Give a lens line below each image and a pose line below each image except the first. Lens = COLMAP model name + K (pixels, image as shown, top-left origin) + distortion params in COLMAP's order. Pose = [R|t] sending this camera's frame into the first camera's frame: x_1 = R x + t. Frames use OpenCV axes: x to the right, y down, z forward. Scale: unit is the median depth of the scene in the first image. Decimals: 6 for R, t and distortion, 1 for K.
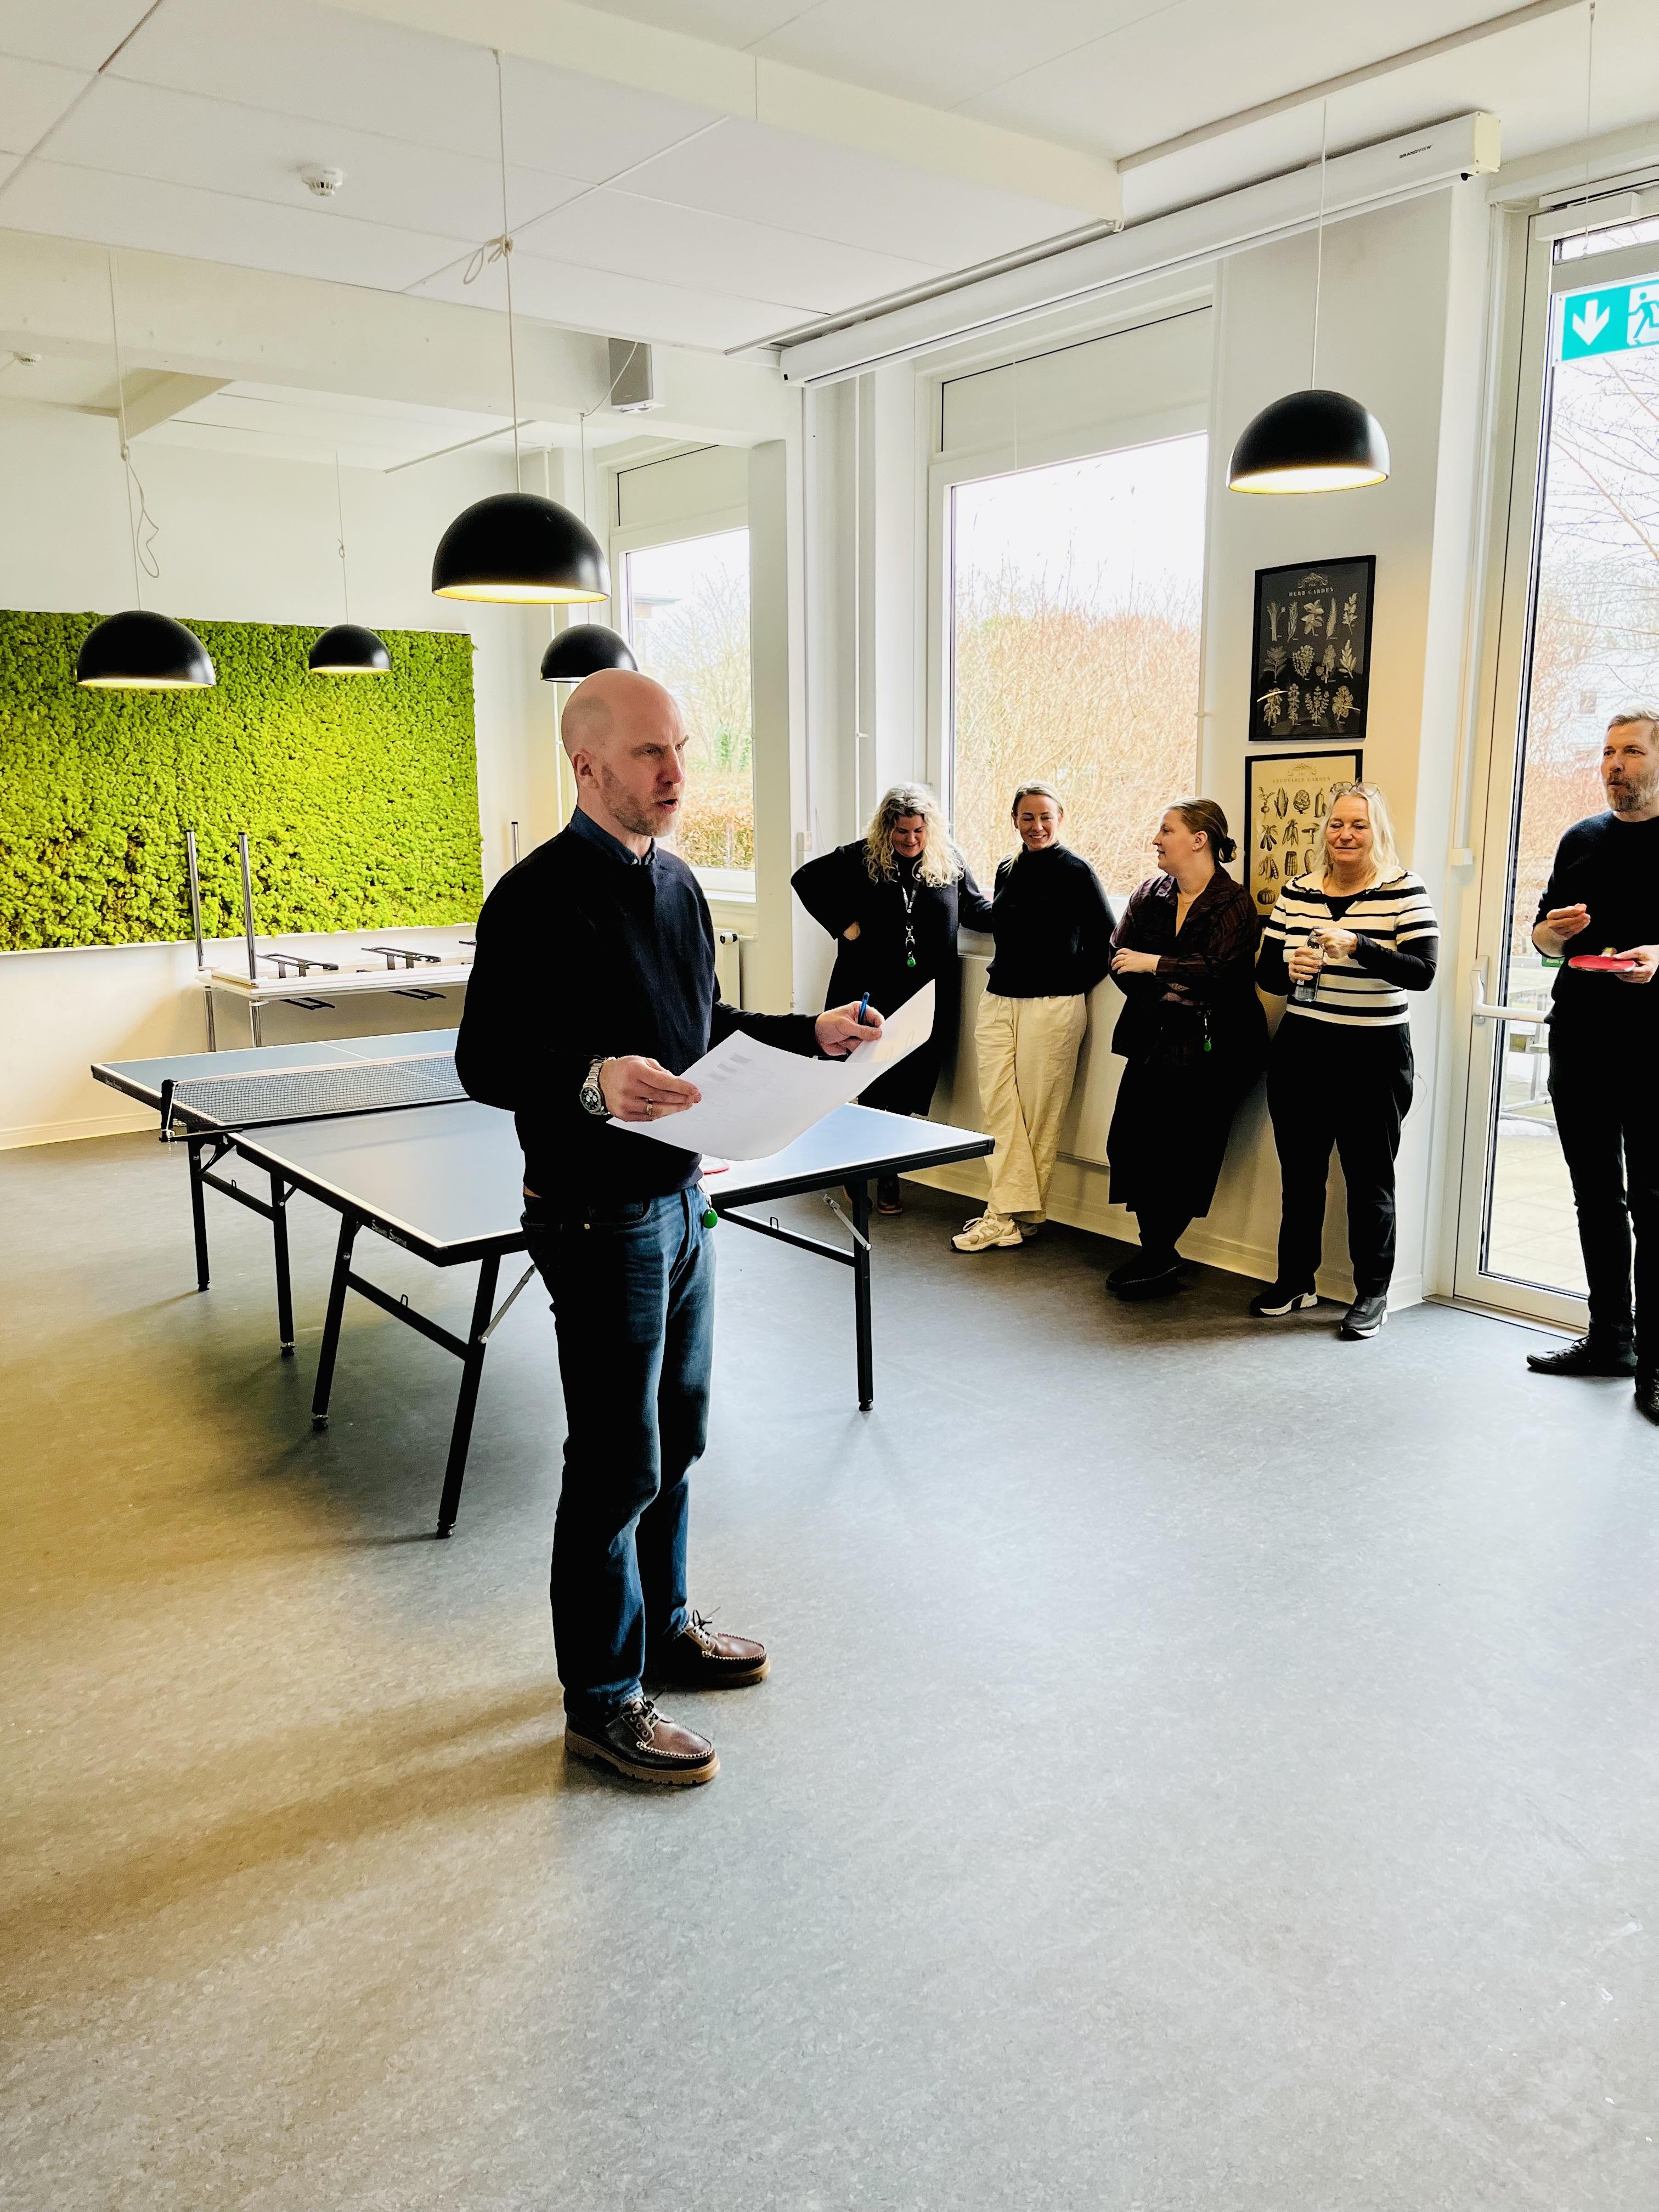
lens RADIAL K [[1708.4, 0, 830.2], [0, 1708.4, 1103.4], [0, 0, 1]] dist [0.085818, -0.101138]
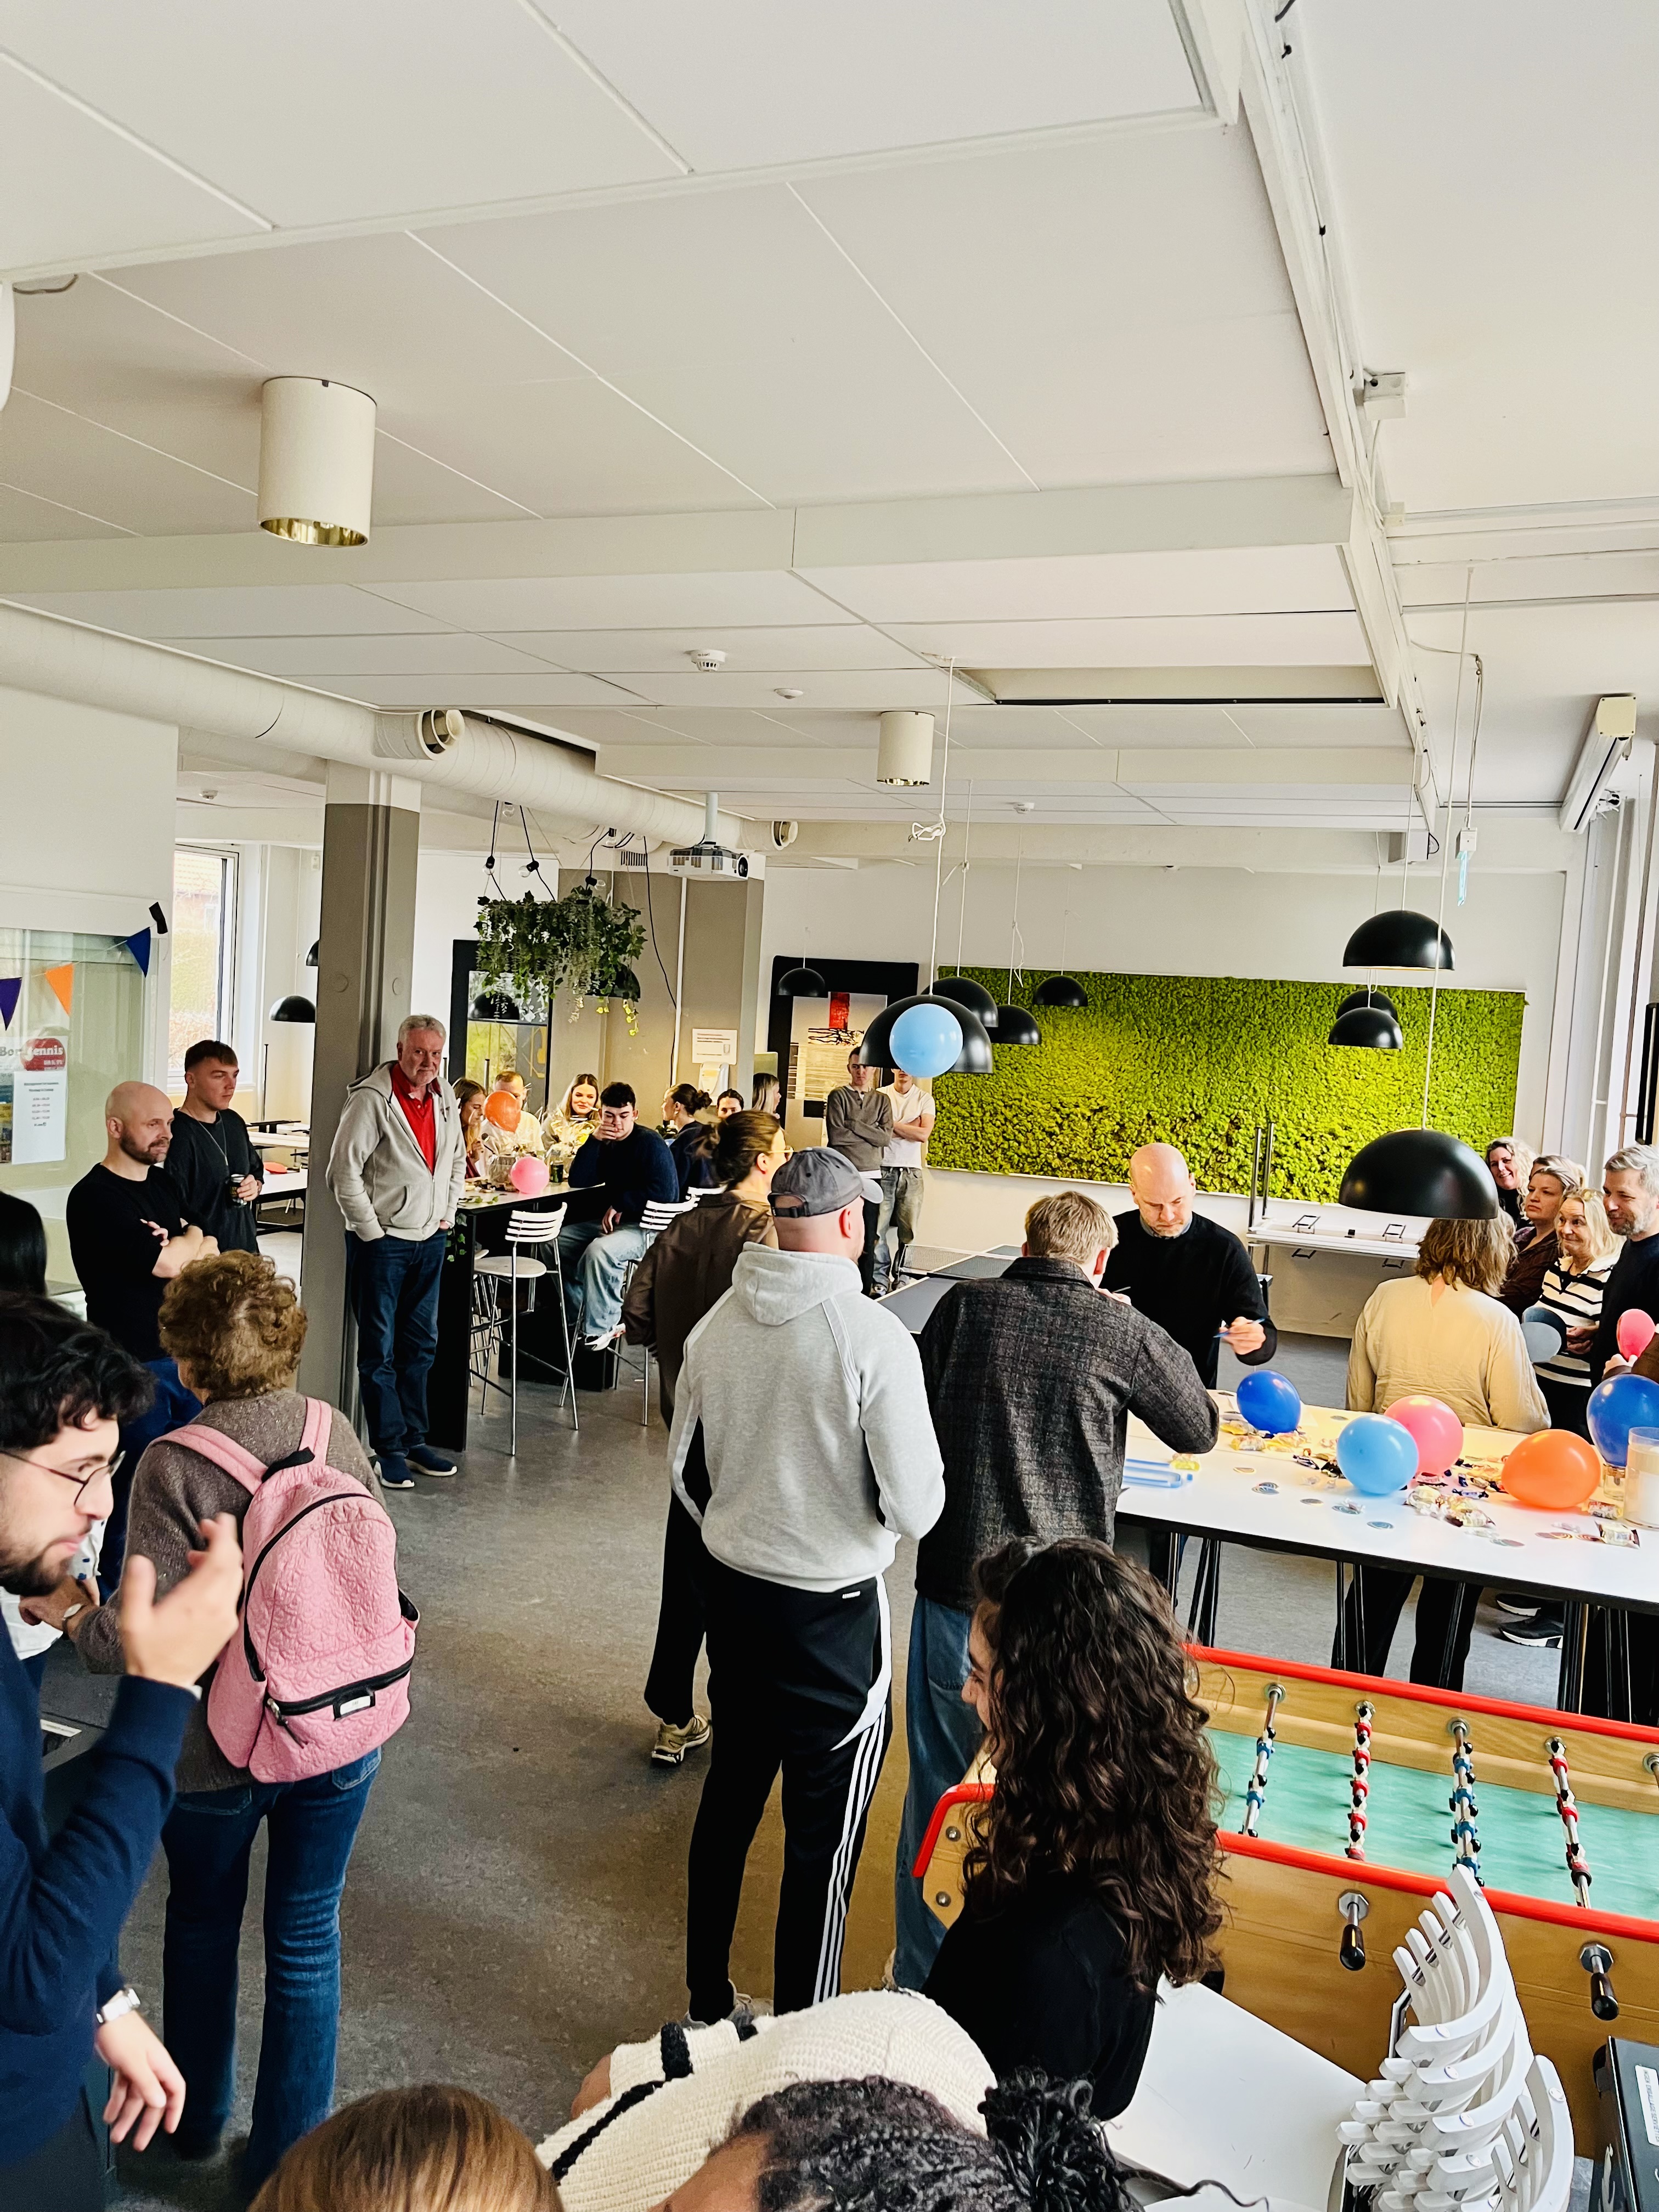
lens RADIAL K [[1708.4, 0, 828.3], [0, 1708.4, 1104.8], [0, 0, 1]] dist [0.085818, -0.101138]
pose [[0.525685, 0.093224, -0.845556, 0.641364], [-0.226709, 0.973382, -0.033629, -0.039709], [0.819913, 0.209374, 0.532827, -0.069491]]
